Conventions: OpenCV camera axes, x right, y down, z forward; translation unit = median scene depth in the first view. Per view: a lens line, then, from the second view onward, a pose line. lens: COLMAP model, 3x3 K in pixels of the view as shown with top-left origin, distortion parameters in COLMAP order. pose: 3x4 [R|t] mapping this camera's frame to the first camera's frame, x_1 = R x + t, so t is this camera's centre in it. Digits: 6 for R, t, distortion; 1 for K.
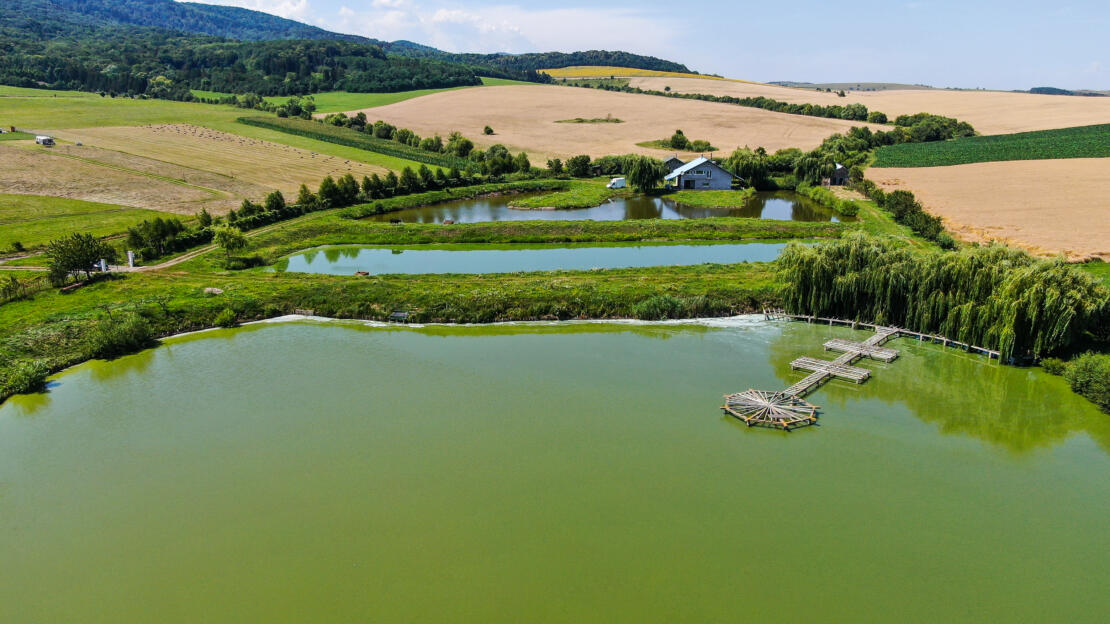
lens RADIAL K [[759.5, 0, 552.5], [0, 759.5, 315.1], [0, 0, 1]] dist [-0.046147, 0.005400]
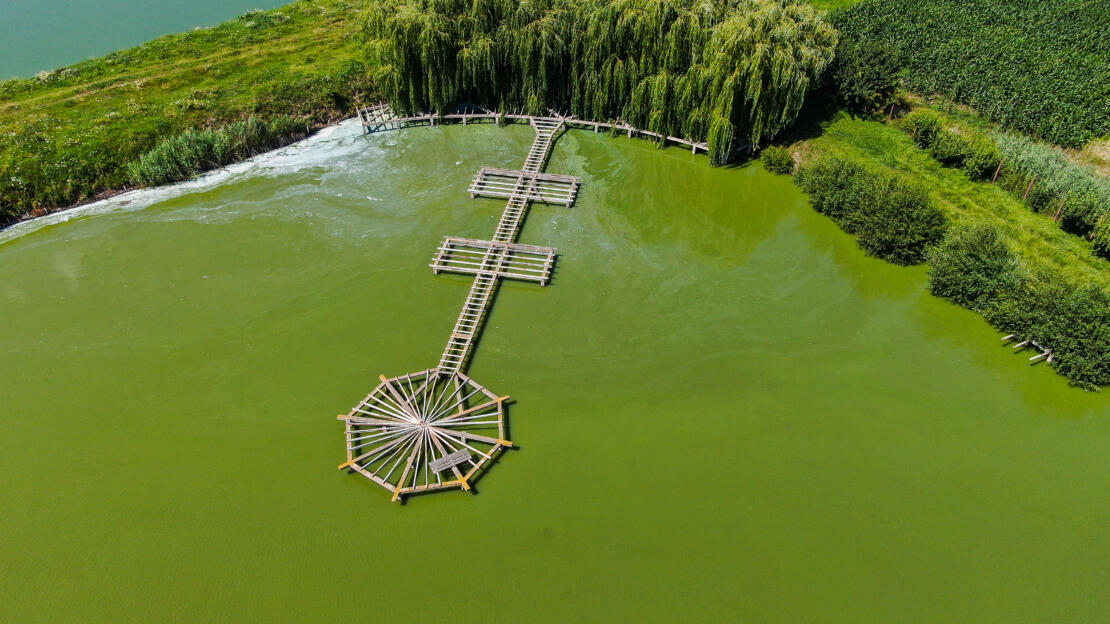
lens RADIAL K [[759.5, 0, 556.3], [0, 759.5, 311.9], [0, 0, 1]] dist [-0.046147, 0.005400]
pose [[0.859723, -0.336632, 0.384129, 0.142603], [0.130460, 0.871856, 0.472066, -0.151825], [-0.493818, -0.355733, 0.793472, 0.418712]]
